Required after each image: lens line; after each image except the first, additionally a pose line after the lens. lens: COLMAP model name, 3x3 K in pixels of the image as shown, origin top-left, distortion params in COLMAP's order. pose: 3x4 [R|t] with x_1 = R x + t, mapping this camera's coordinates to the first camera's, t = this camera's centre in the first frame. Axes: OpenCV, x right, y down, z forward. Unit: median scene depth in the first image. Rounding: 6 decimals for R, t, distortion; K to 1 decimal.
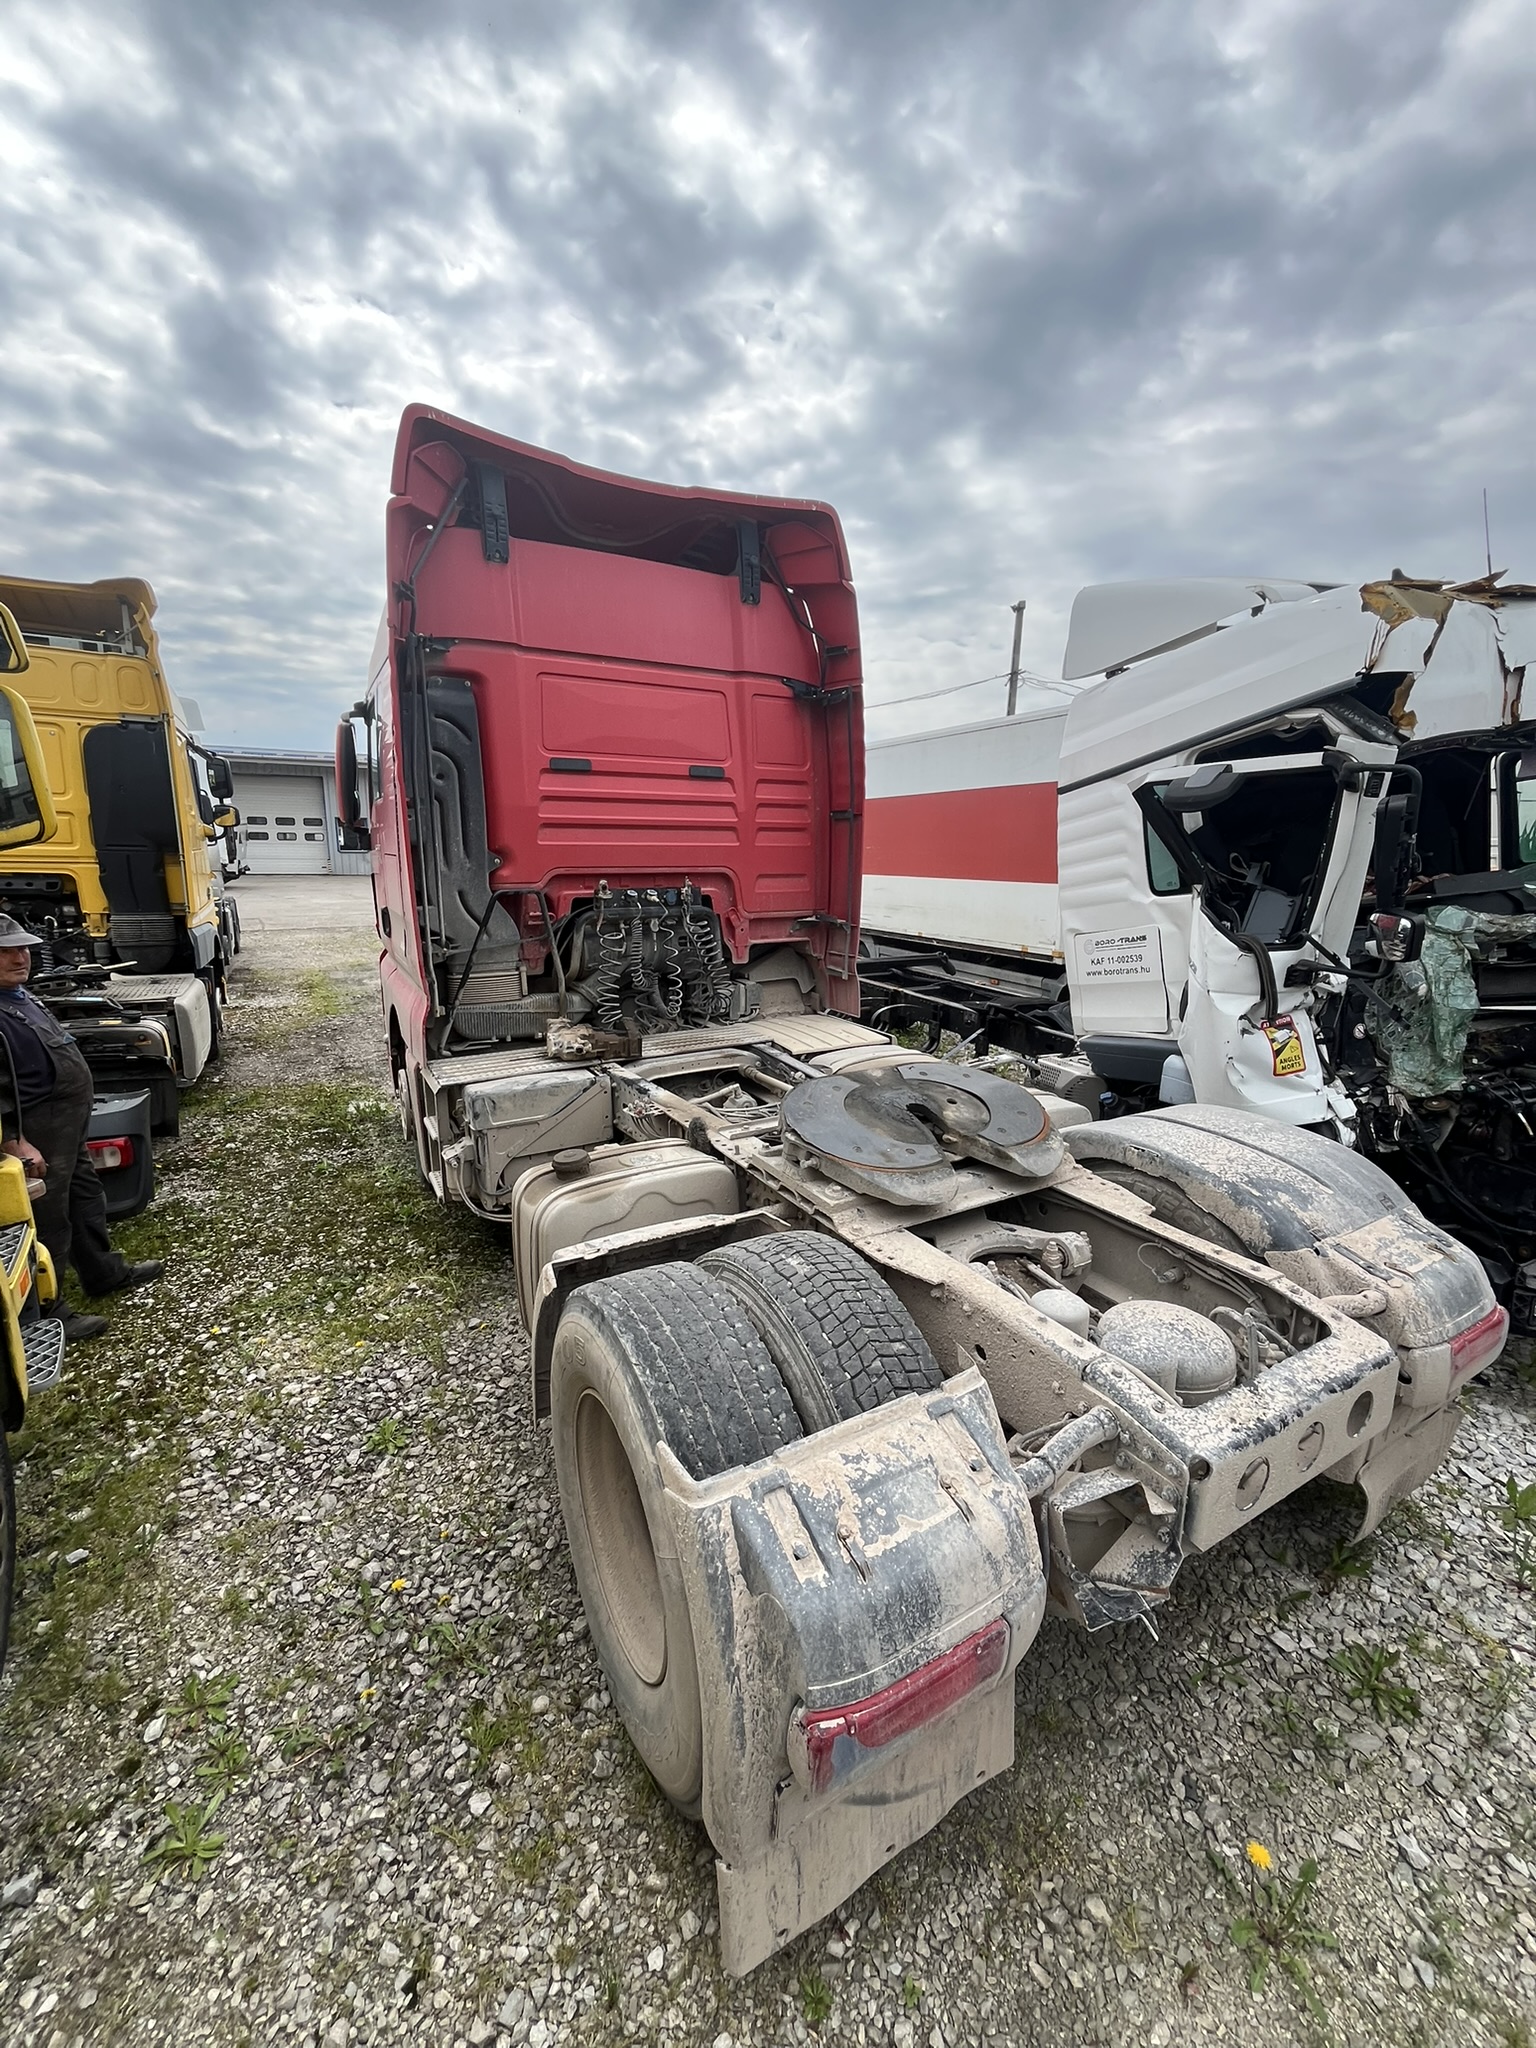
lens RADIAL K [[833.7, 0, 770.0], [0, 833.7, 1022.4], [0, 0, 1]] dist [-0.003589, 0.000601]
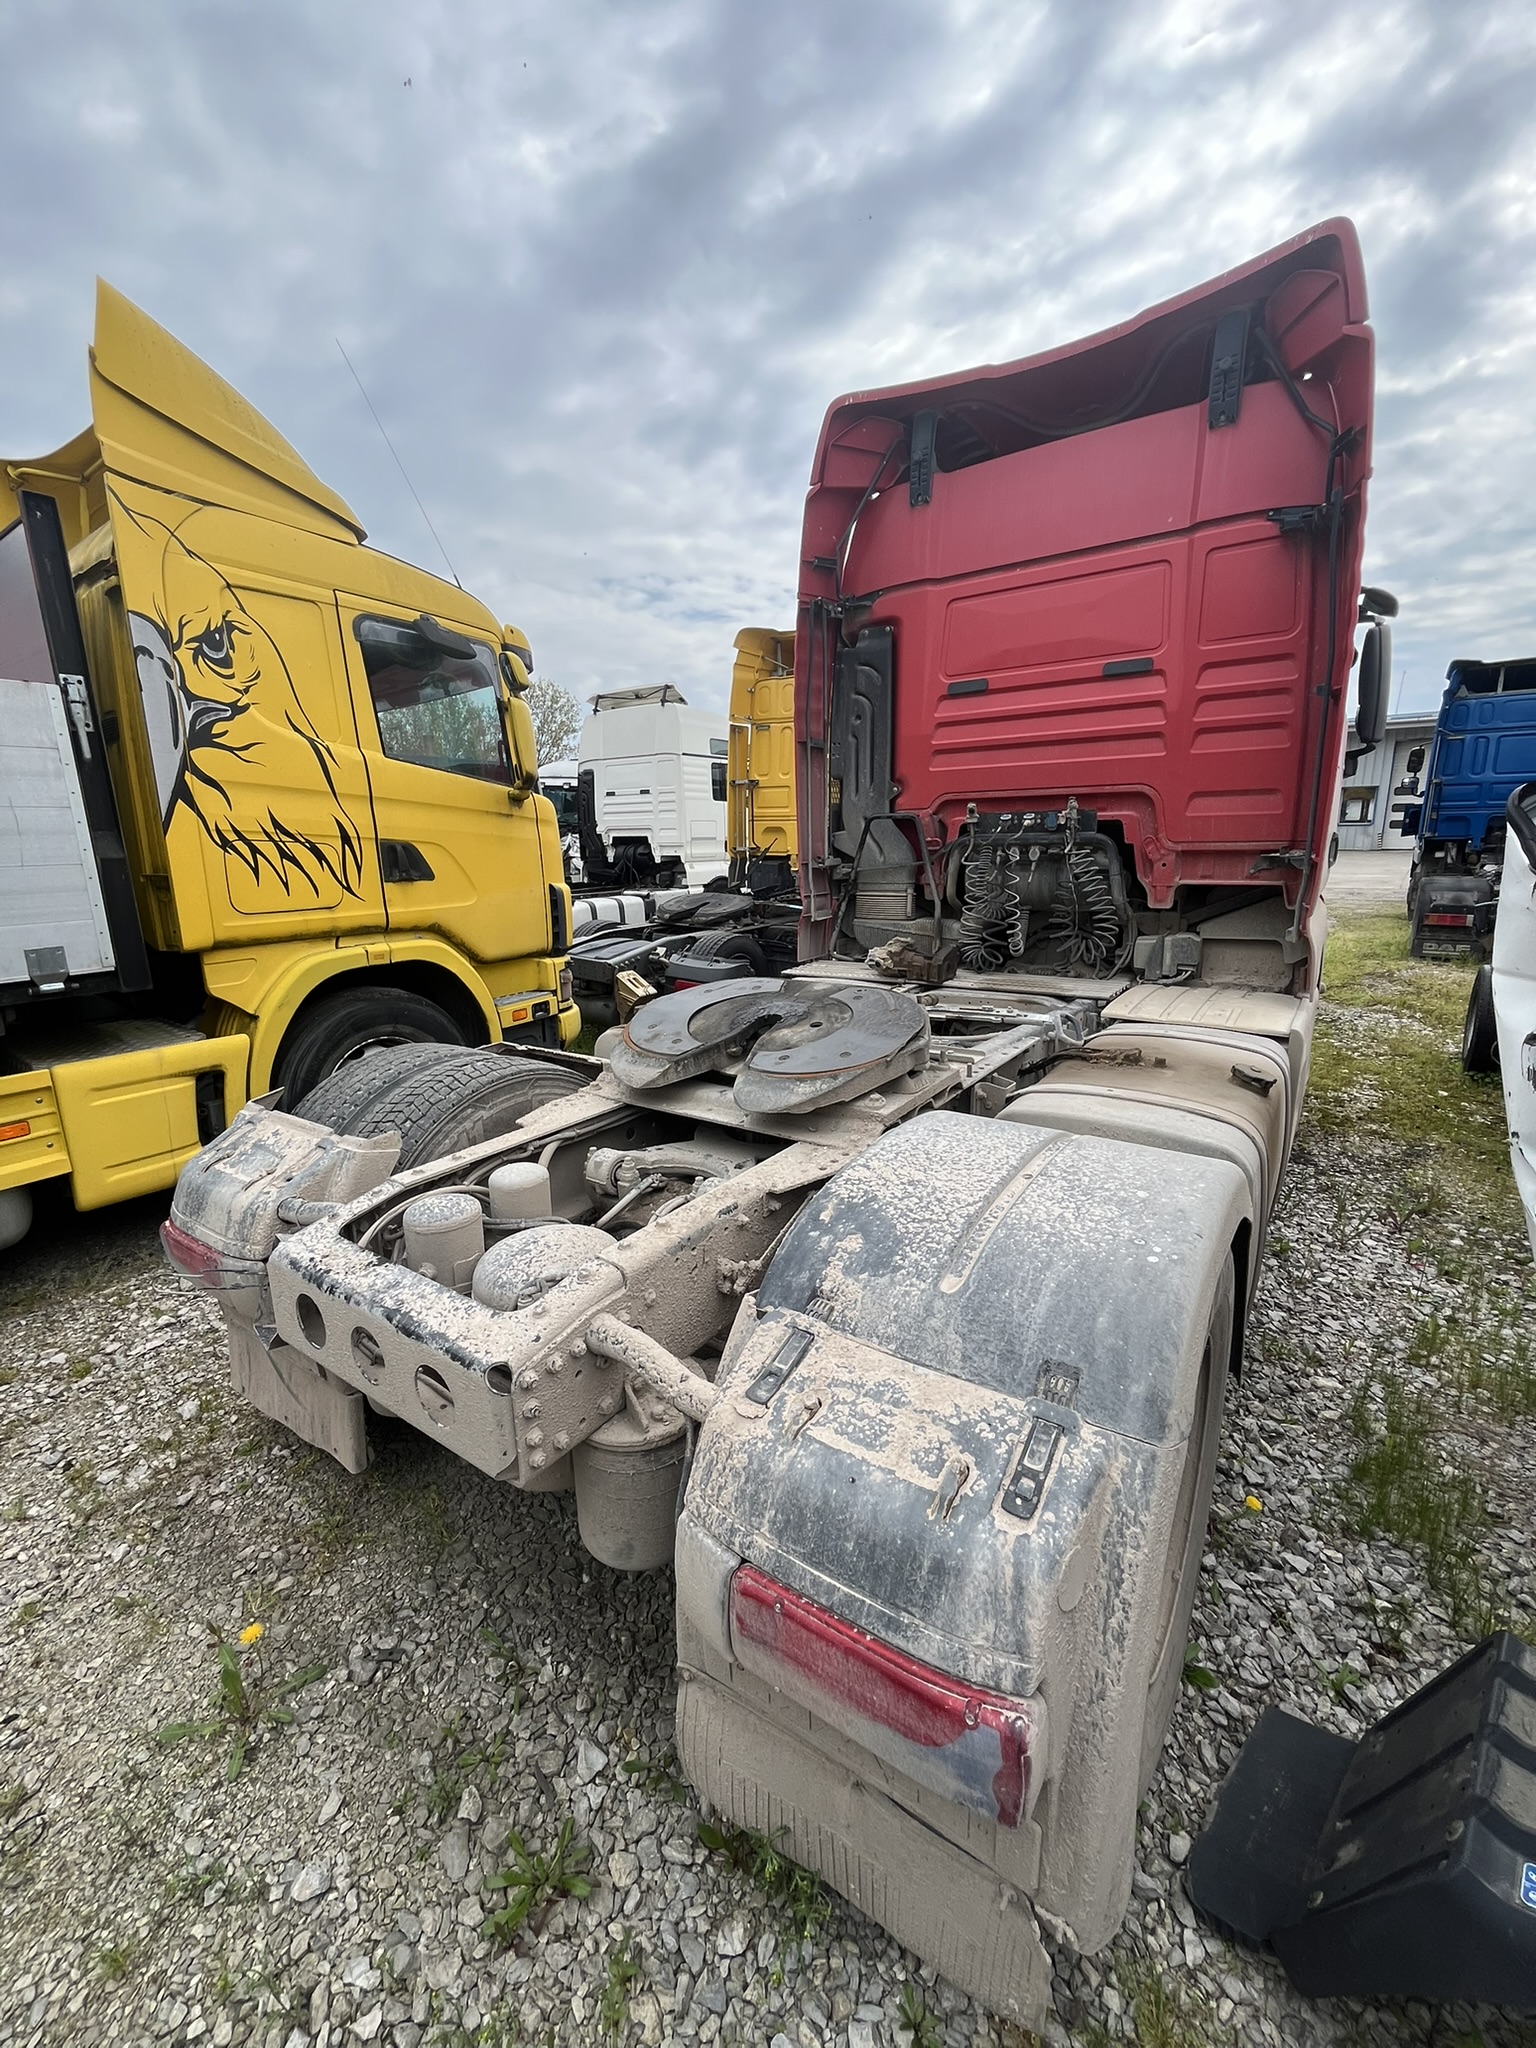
lens RADIAL K [[833.7, 0, 765.7], [0, 833.7, 1020.9], [0, 0, 1]] dist [-0.003589, 0.000601]
pose [[0.419568, 0.181834, -0.889325, 0.594335], [-0.164718, 0.978717, 0.122401, -0.001675], [0.892654, 0.095132, 0.440590, 0.371344]]
